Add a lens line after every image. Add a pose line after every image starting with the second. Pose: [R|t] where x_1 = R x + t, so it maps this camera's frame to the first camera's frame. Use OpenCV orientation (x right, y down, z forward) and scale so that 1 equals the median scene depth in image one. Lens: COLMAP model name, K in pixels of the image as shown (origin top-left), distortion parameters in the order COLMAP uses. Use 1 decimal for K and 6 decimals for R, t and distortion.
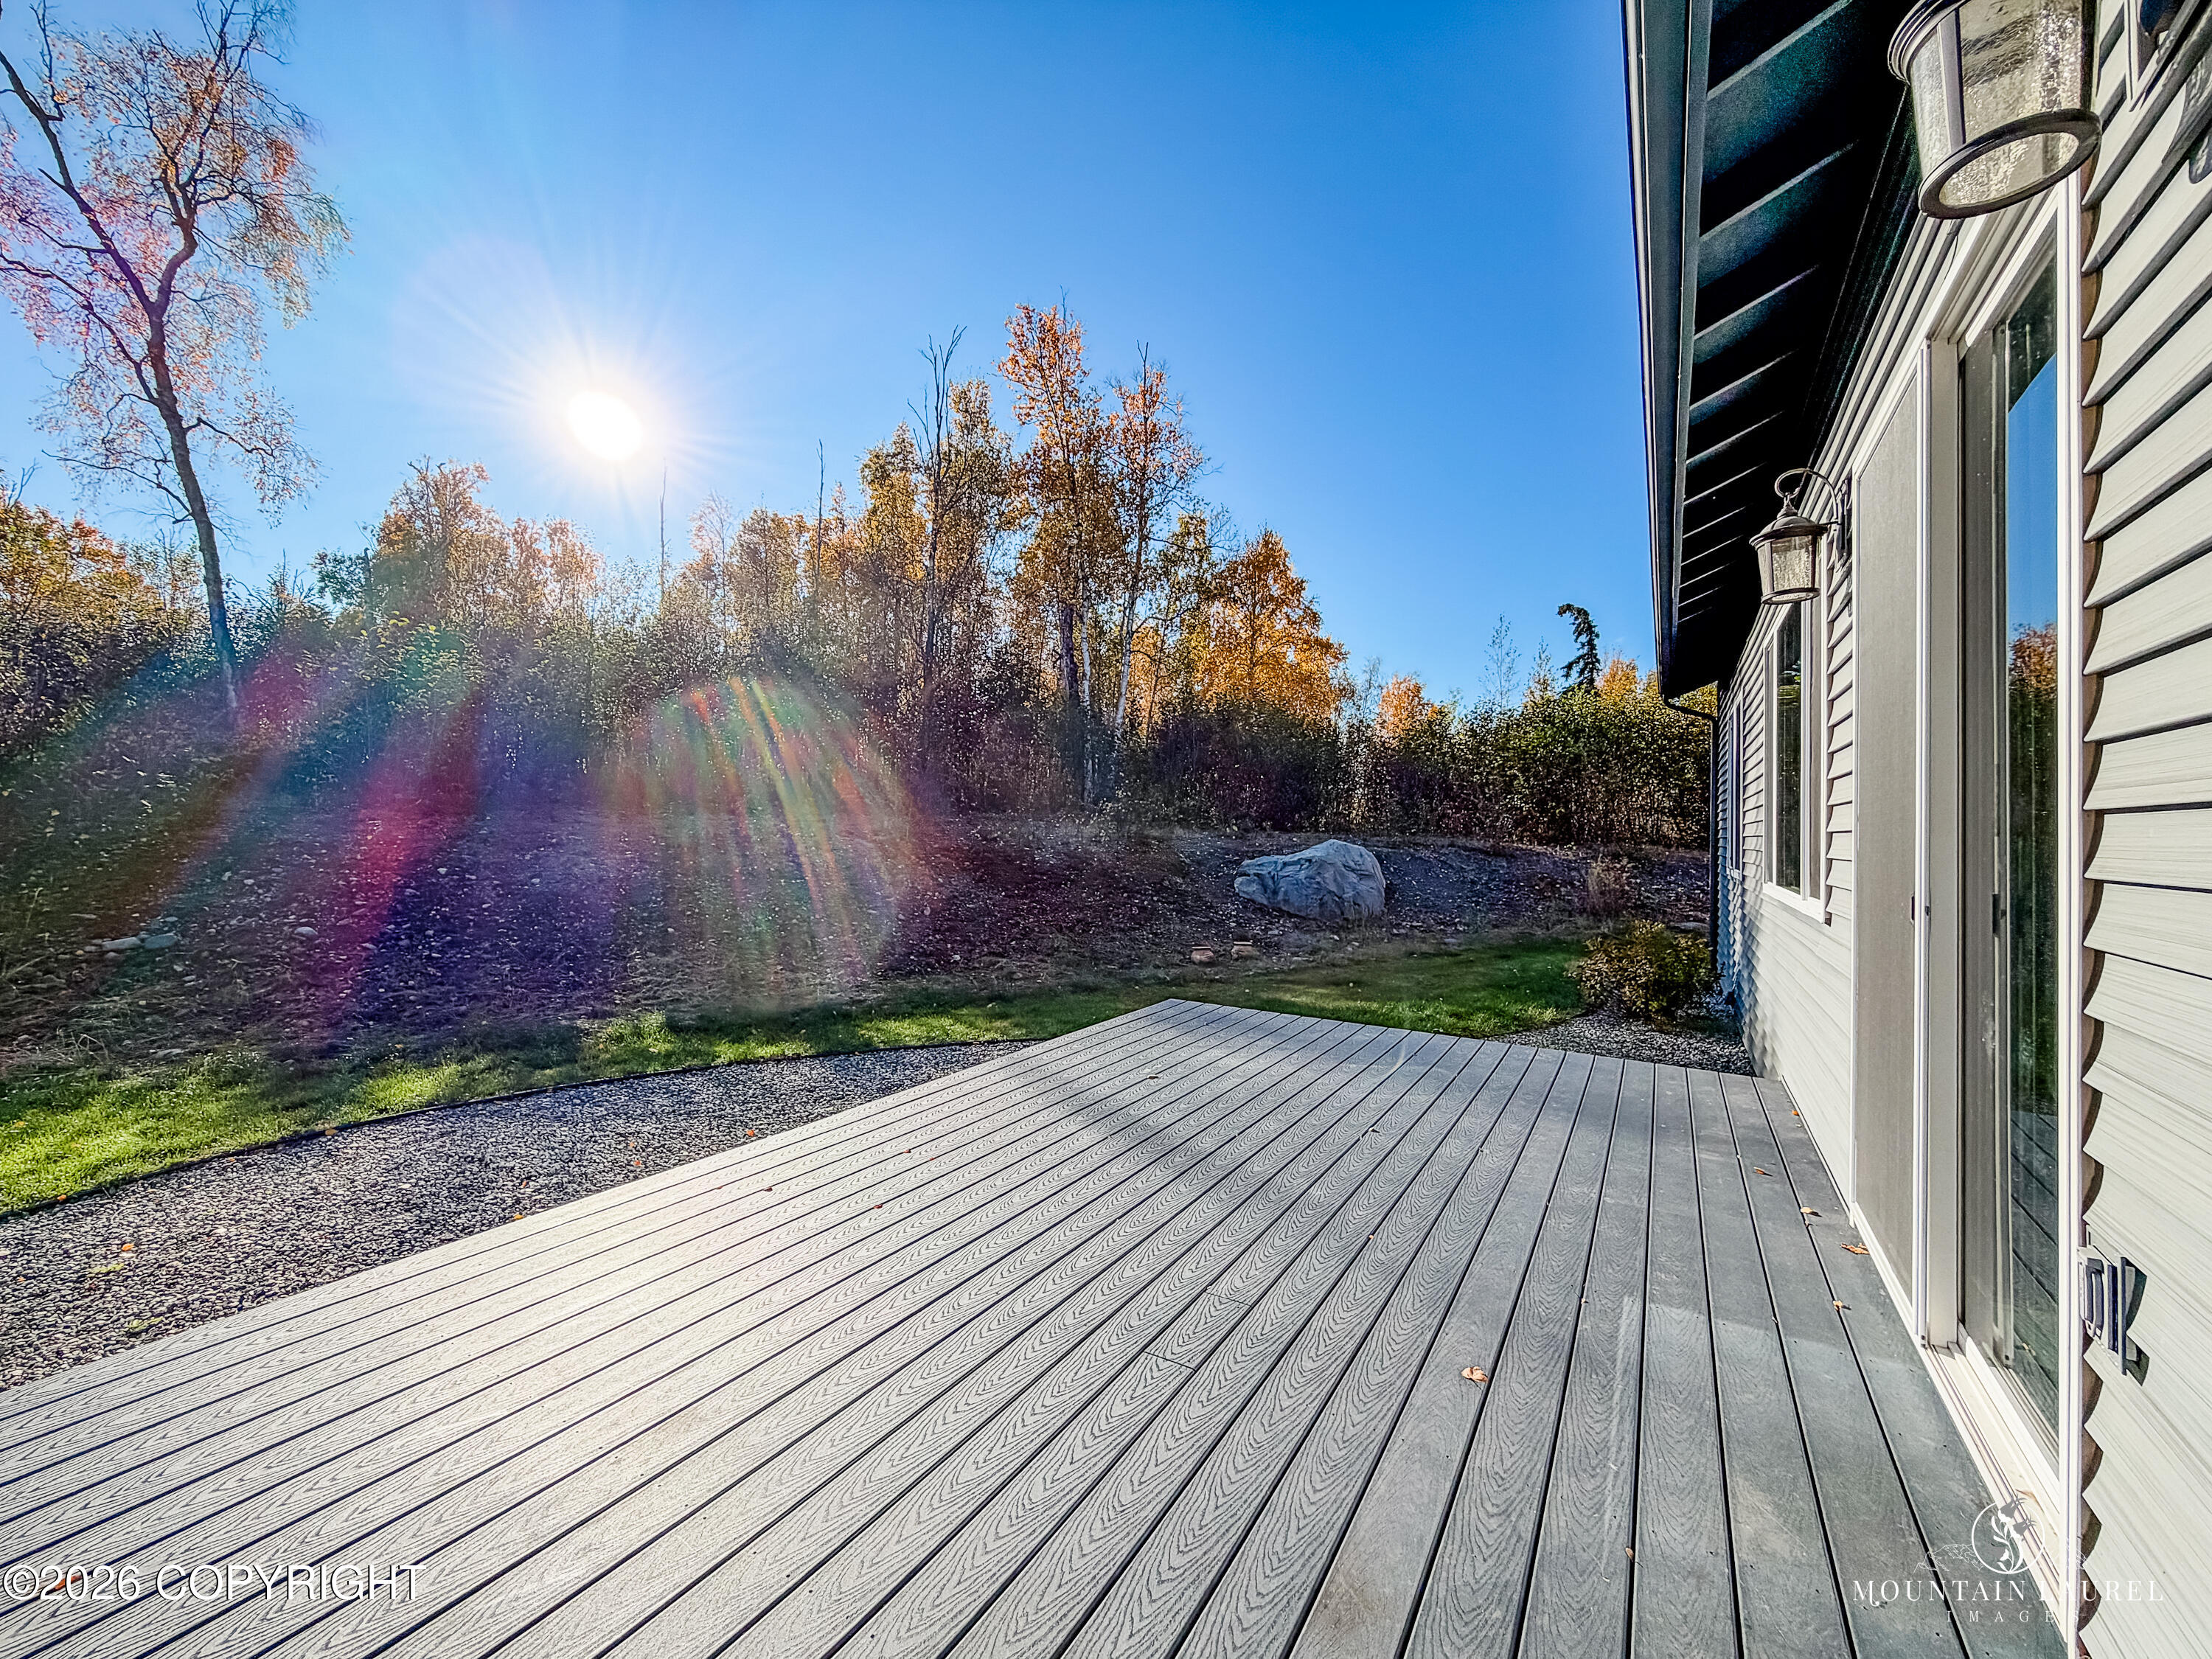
lens RADIAL K [[885.3, 0, 1102.9], [0, 885.3, 826.5], [0, 0, 1]] dist [-0.001513, 0.001056]
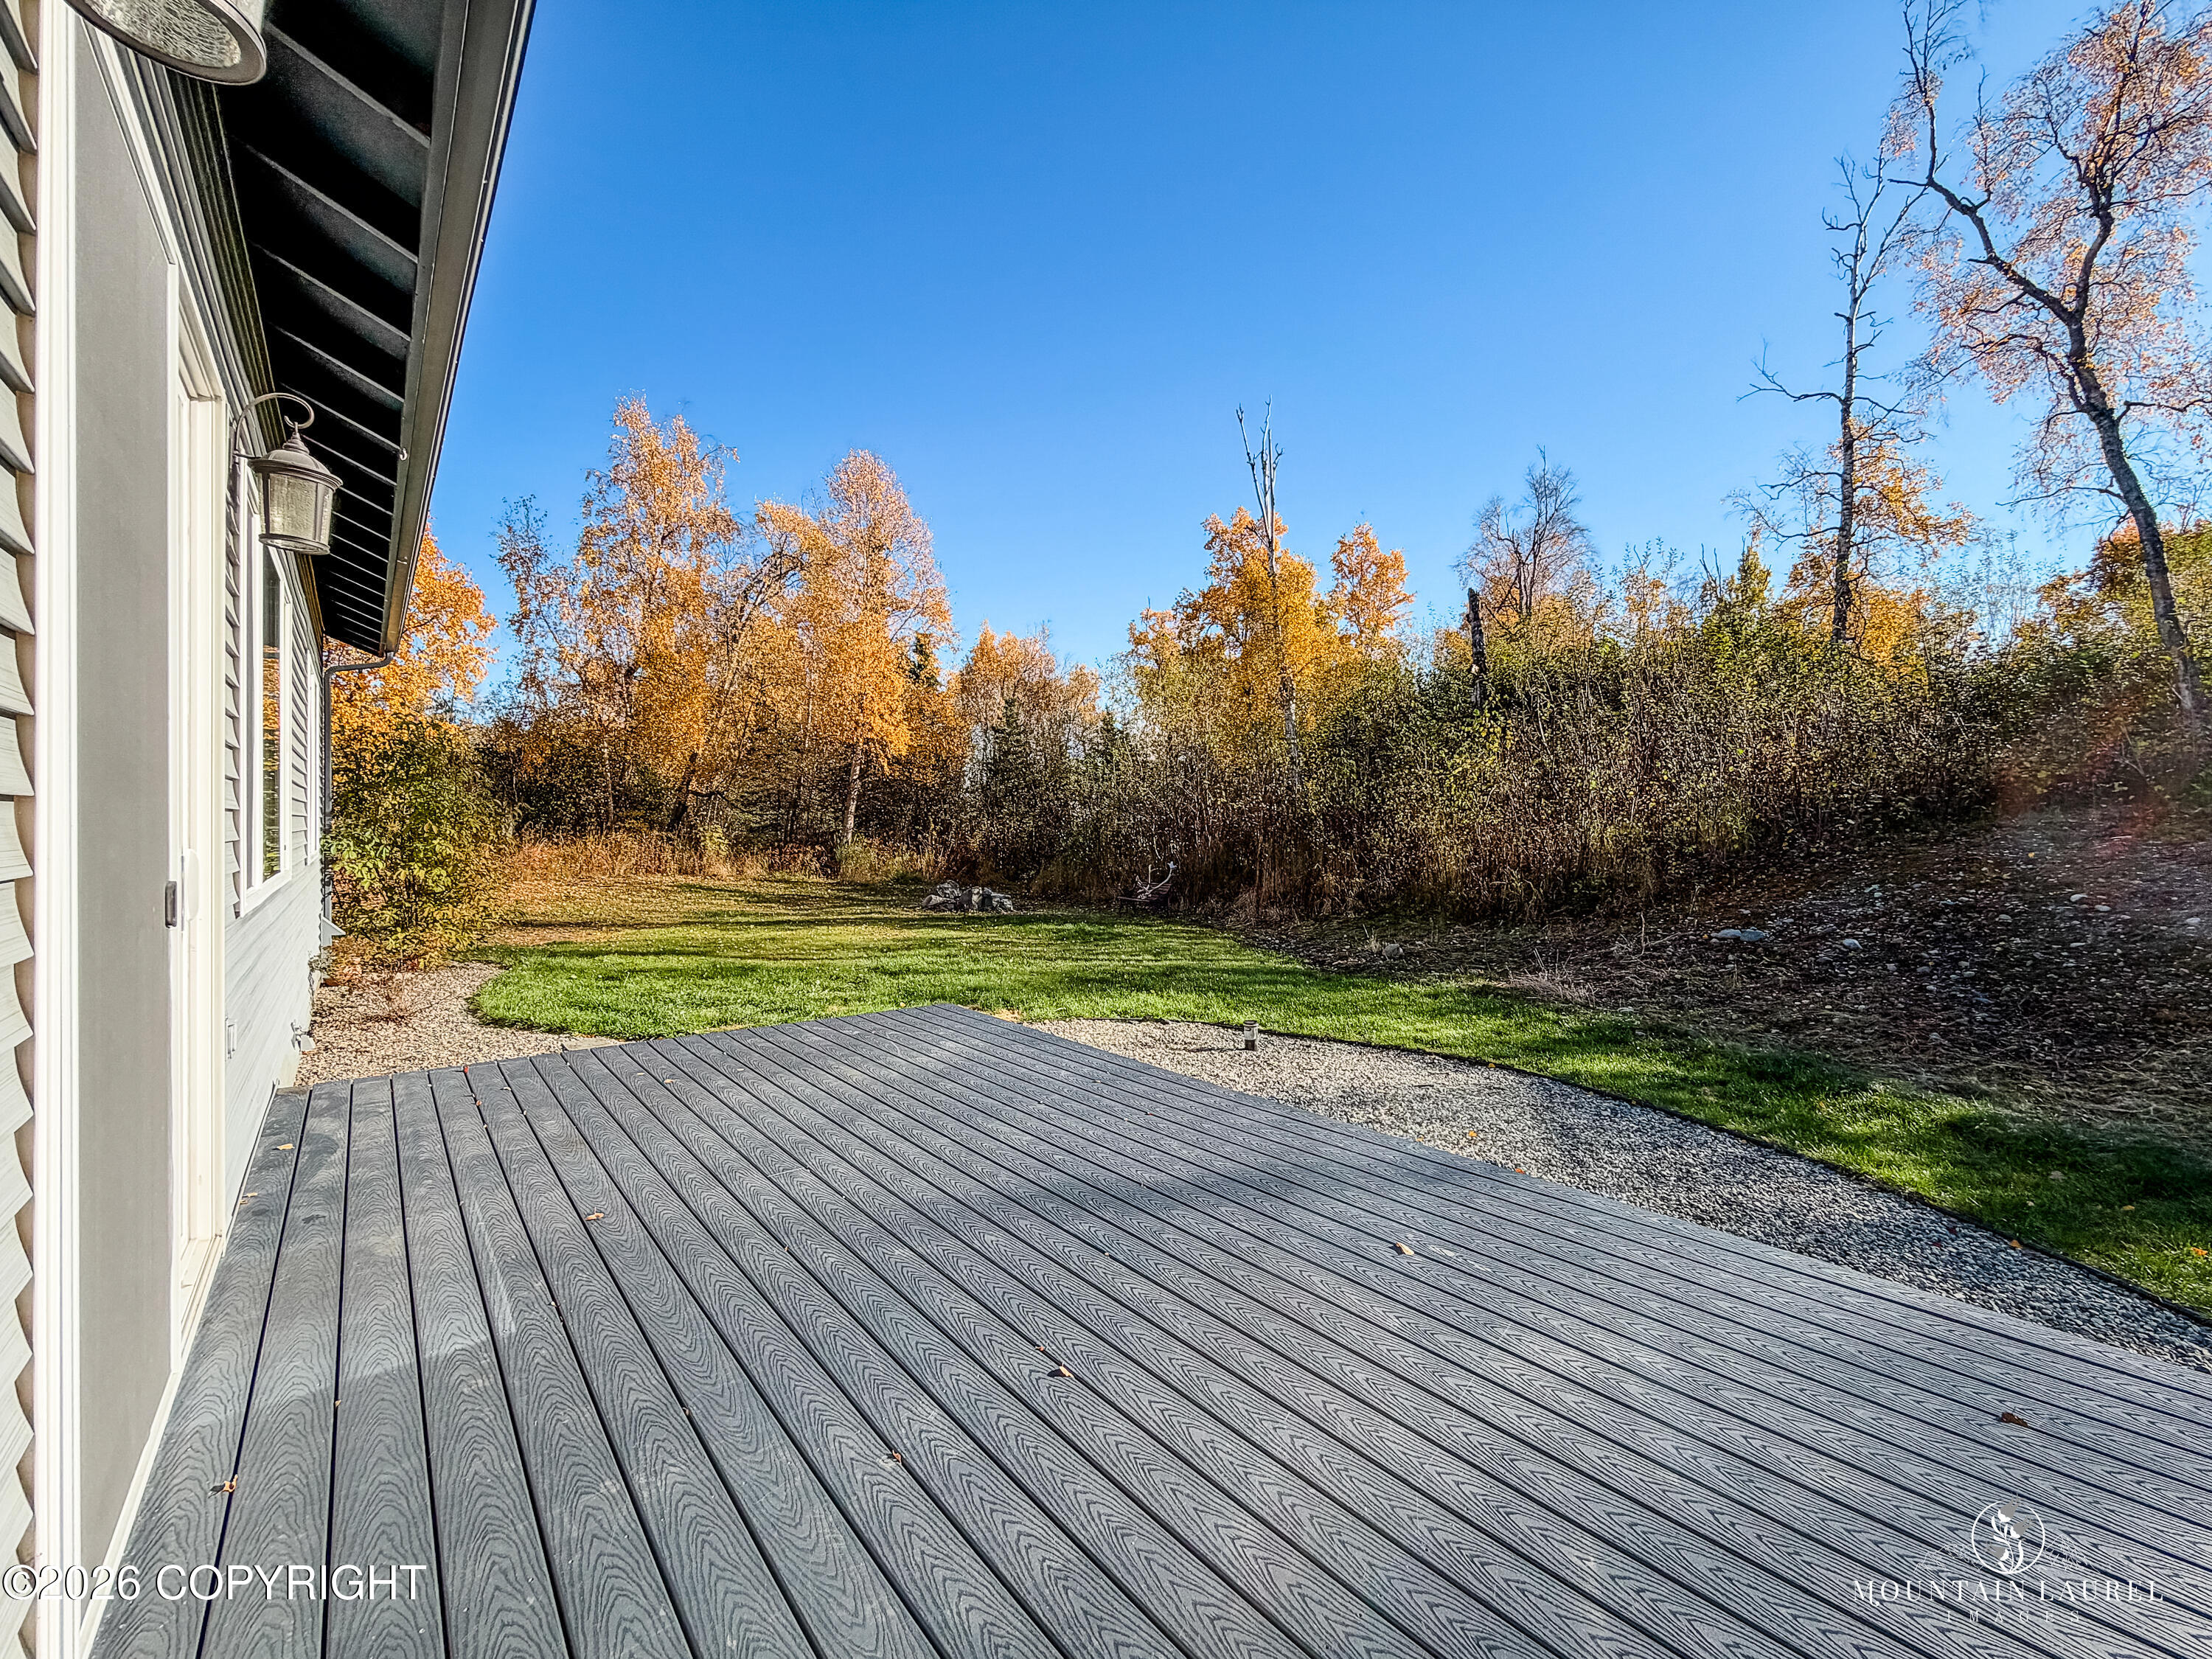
lens RADIAL K [[885.3, 0, 1105.9], [0, 885.3, 839.1], [0, 0, 1]] dist [-0.001513, 0.001056]
pose [[-0.302959, -0.005606, -0.952987, 0.975935], [-0.004201, 0.999981, -0.004547, 0.018587], [0.952994, 0.002626, -0.302977, 1.417641]]
